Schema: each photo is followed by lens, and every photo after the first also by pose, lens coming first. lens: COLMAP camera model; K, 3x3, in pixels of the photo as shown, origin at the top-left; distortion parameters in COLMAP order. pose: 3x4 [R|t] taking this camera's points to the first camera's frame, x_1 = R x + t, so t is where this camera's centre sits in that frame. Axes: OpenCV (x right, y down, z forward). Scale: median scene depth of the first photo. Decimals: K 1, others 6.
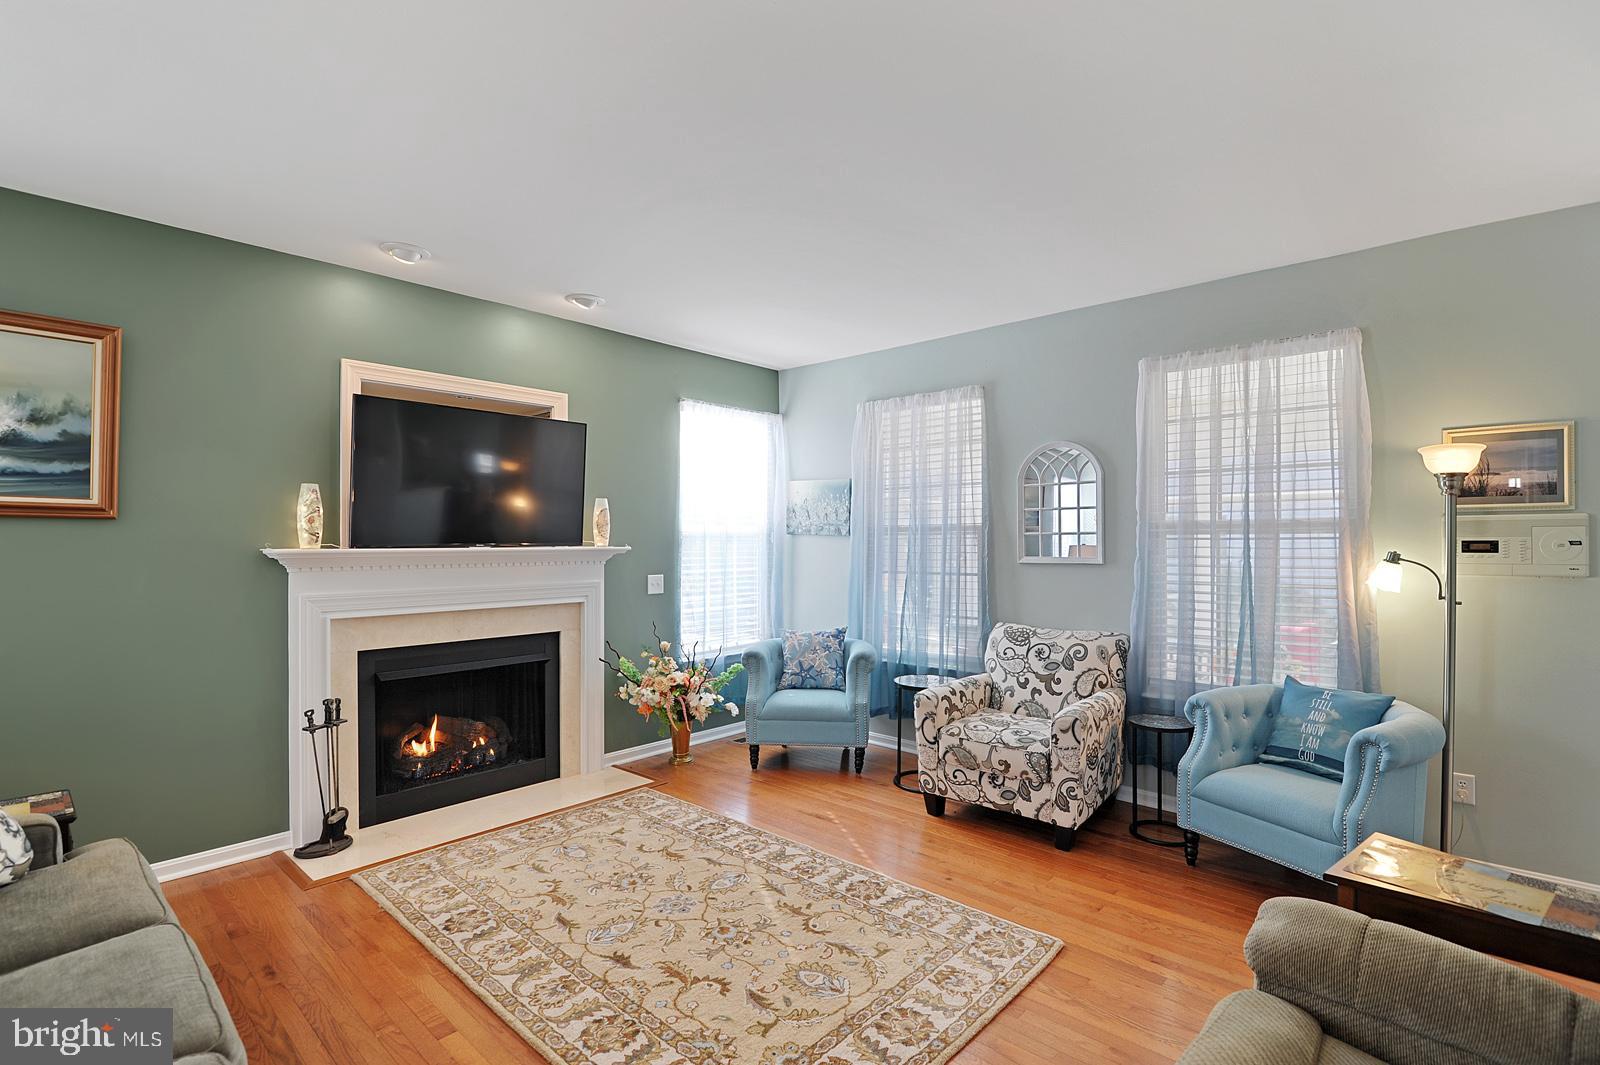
lens RADIAL K [[728.4, 0, 800.0], [0, 728.4, 532.5], [0, 0, 1]] dist [-0.012143, -0.000182]
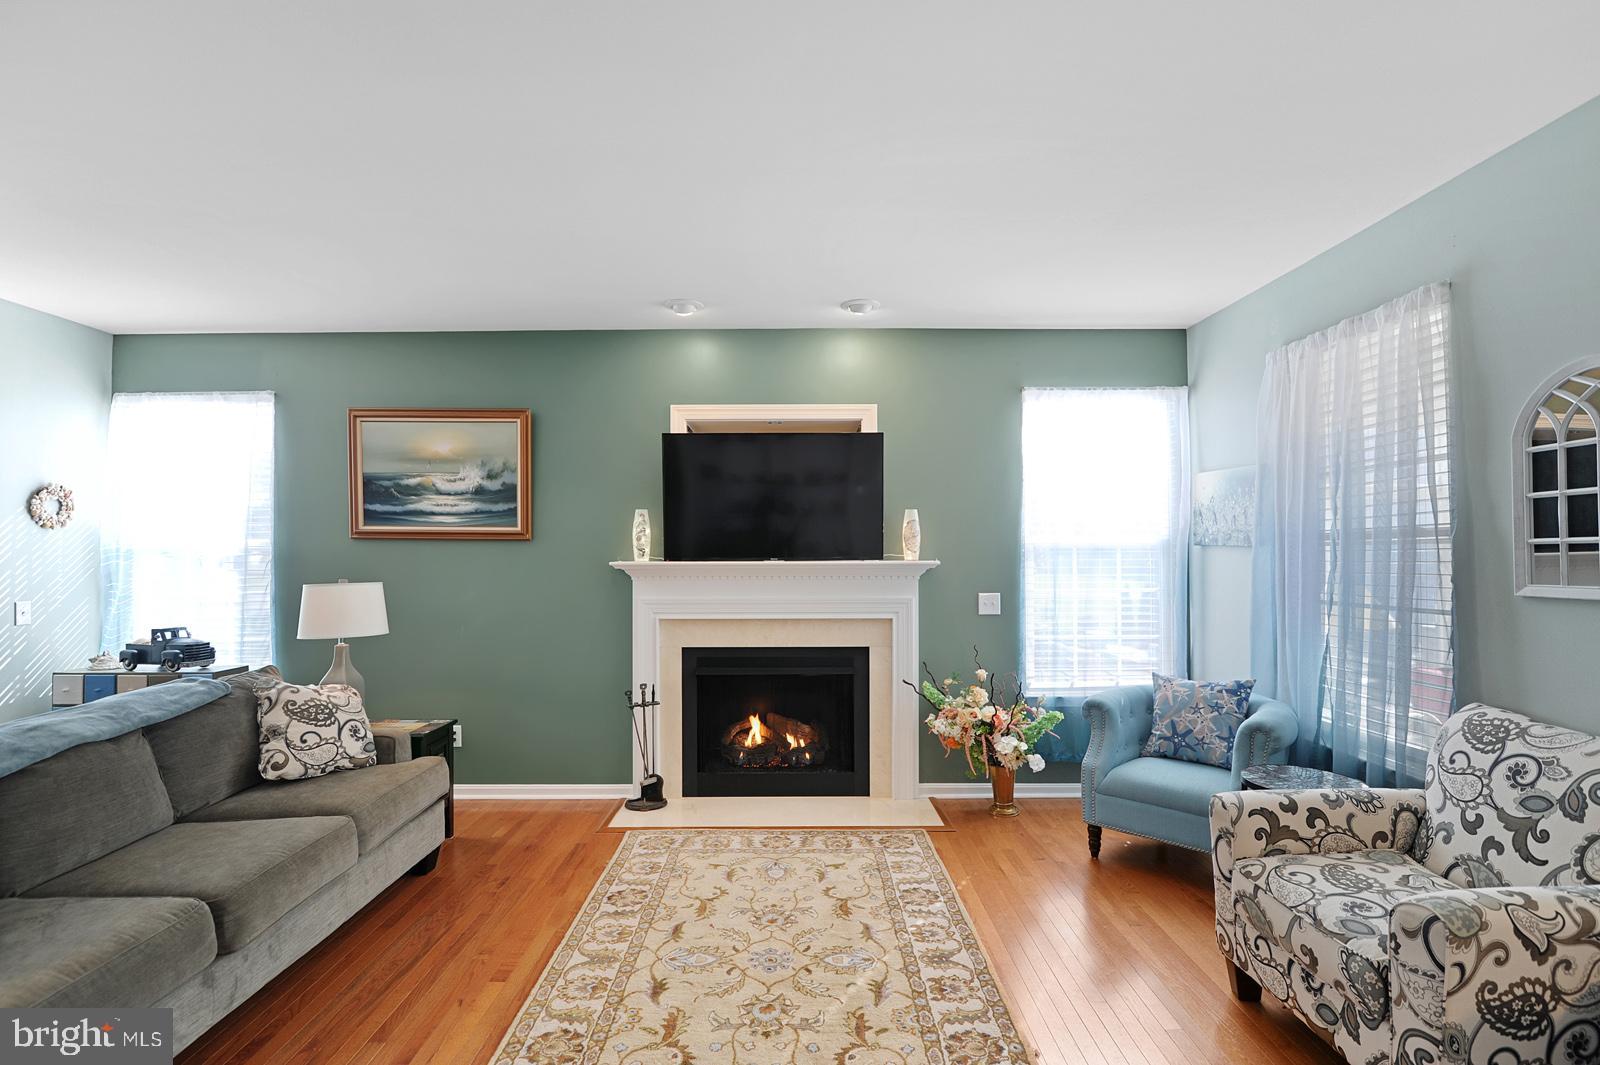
lens RADIAL K [[731.8, 0, 803.1], [0, 731.8, 537.5], [0, 0, 1]] dist [-0.017200, 0.000760]
pose [[0.682569, -0.016449, -0.730636, 0.366173], [0.009924, 0.999863, -0.013238, 0.000665], [0.730754, 0.001785, 0.682639, 0.287690]]
